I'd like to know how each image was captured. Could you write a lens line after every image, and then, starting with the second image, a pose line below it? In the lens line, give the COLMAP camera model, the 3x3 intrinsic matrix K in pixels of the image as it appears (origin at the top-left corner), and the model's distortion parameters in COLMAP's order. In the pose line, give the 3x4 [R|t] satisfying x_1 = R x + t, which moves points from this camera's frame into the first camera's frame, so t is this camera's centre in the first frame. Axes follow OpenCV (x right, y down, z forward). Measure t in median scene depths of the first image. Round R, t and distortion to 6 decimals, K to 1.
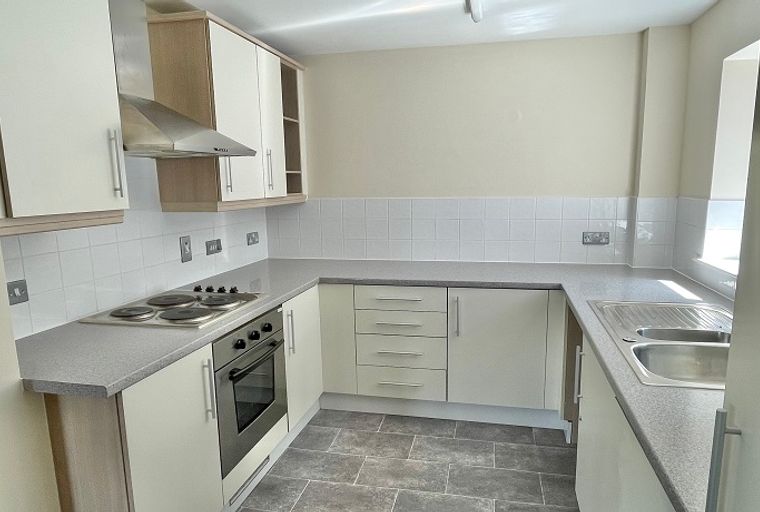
lens RADIAL K [[527.8, 0, 384.1], [0, 527.8, 279.9], [0, 0, 1]] dist [-0.000015, 0.000359]
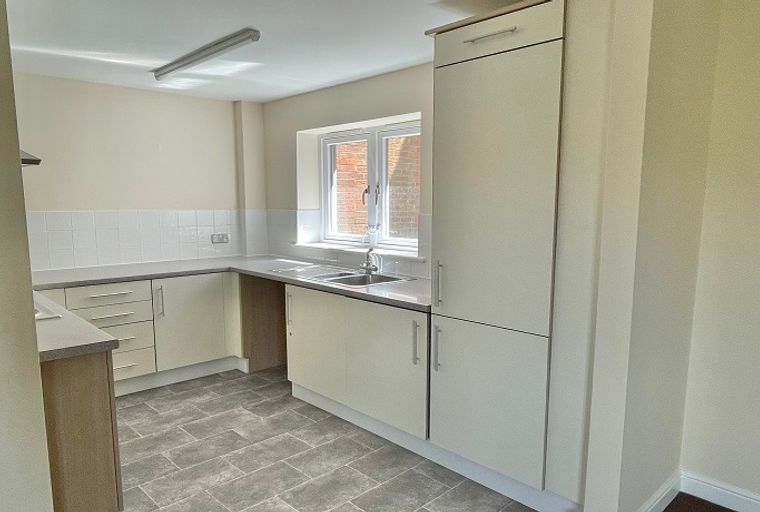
lens RADIAL K [[527.8, 0, 384.1], [0, 527.8, 279.9], [0, 0, 1]] dist [-0.000015, 0.000359]
pose [[0.554254, -0.111378, 0.824862, -0.617565], [0.144191, 0.988871, 0.036637, 0.049174], [-0.819763, 0.098631, 0.564146, -0.175910]]
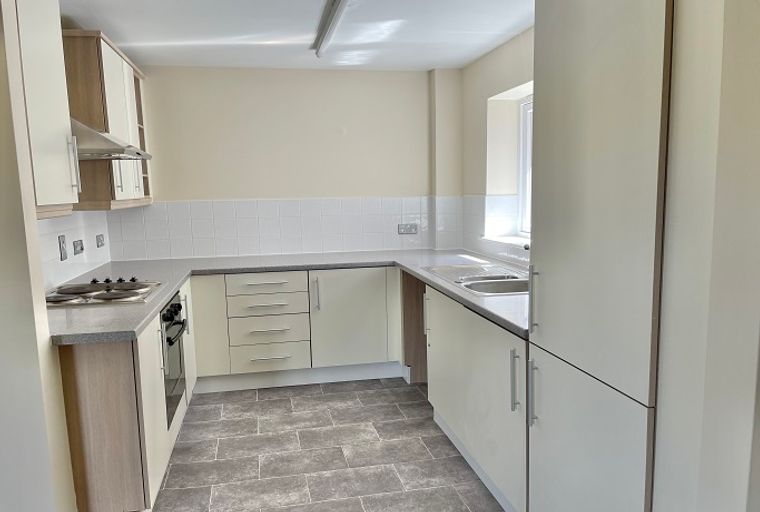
lens RADIAL K [[590.6, 0, 377.7], [0, 590.6, 275.2], [0, 0, 1]] dist [0.123599, -0.185502]
pose [[0.914480, -0.064078, 0.399525, -0.277562], [0.082679, 0.996140, -0.029480, 0.078122], [-0.396094, 0.059992, 0.916248, -0.309476]]
